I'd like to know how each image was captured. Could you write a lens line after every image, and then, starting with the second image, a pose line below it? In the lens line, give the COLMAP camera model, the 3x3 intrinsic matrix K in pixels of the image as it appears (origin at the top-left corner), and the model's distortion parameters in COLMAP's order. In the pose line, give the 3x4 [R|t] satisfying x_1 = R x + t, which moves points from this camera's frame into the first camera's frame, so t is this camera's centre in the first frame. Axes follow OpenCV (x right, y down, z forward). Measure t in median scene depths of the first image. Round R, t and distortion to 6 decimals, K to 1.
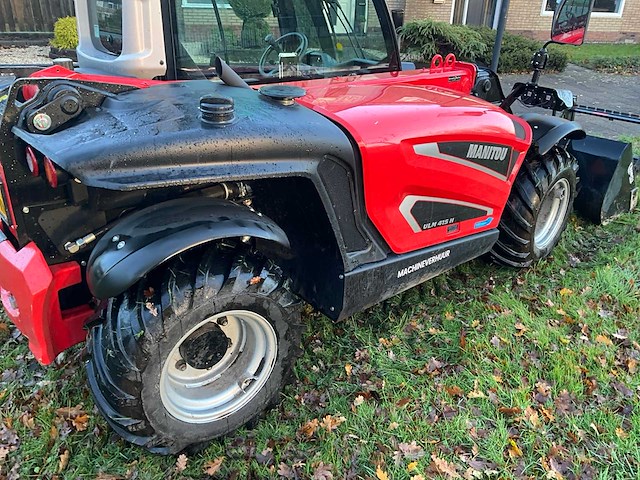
lens RADIAL K [[528.0, 0, 320.0], [0, 528.0, 240.0], [0, 0, 1]] dist [0.108924, -0.213273]
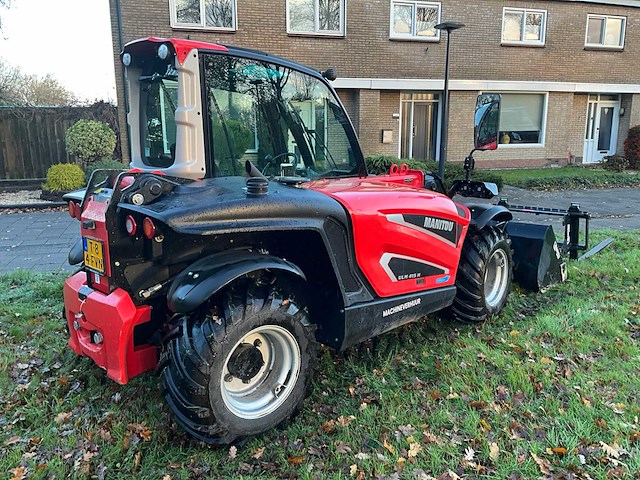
lens RADIAL K [[528.0, 0, 320.0], [0, 528.0, 240.0], [0, 0, 1]] dist [0.108924, -0.213273]
pose [[0.996255, -0.050598, 0.070119, -0.096405], [0.066401, 0.967101, -0.245573, 0.212505], [-0.055386, 0.249309, 0.966839, -0.319691]]
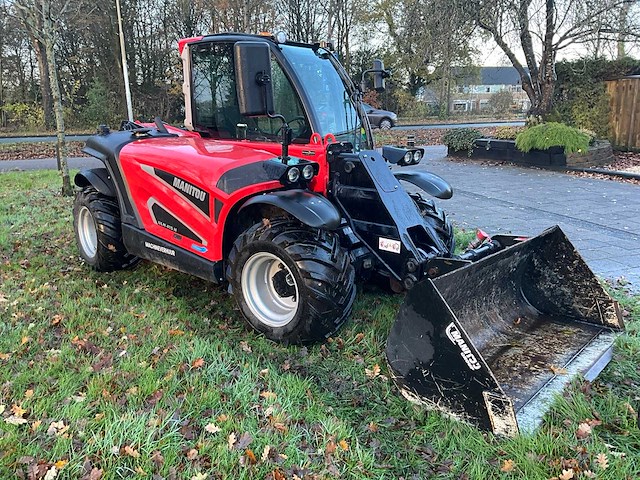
lens RADIAL K [[528.0, 0, 320.0], [0, 528.0, 240.0], [0, 0, 1]] dist [0.108924, -0.213273]
pose [[0.096376, 0.205012, -0.974003, 1.920846], [-0.407274, 0.901012, 0.149350, -0.438234], [0.908207, 0.382293, 0.170332, 1.280802]]
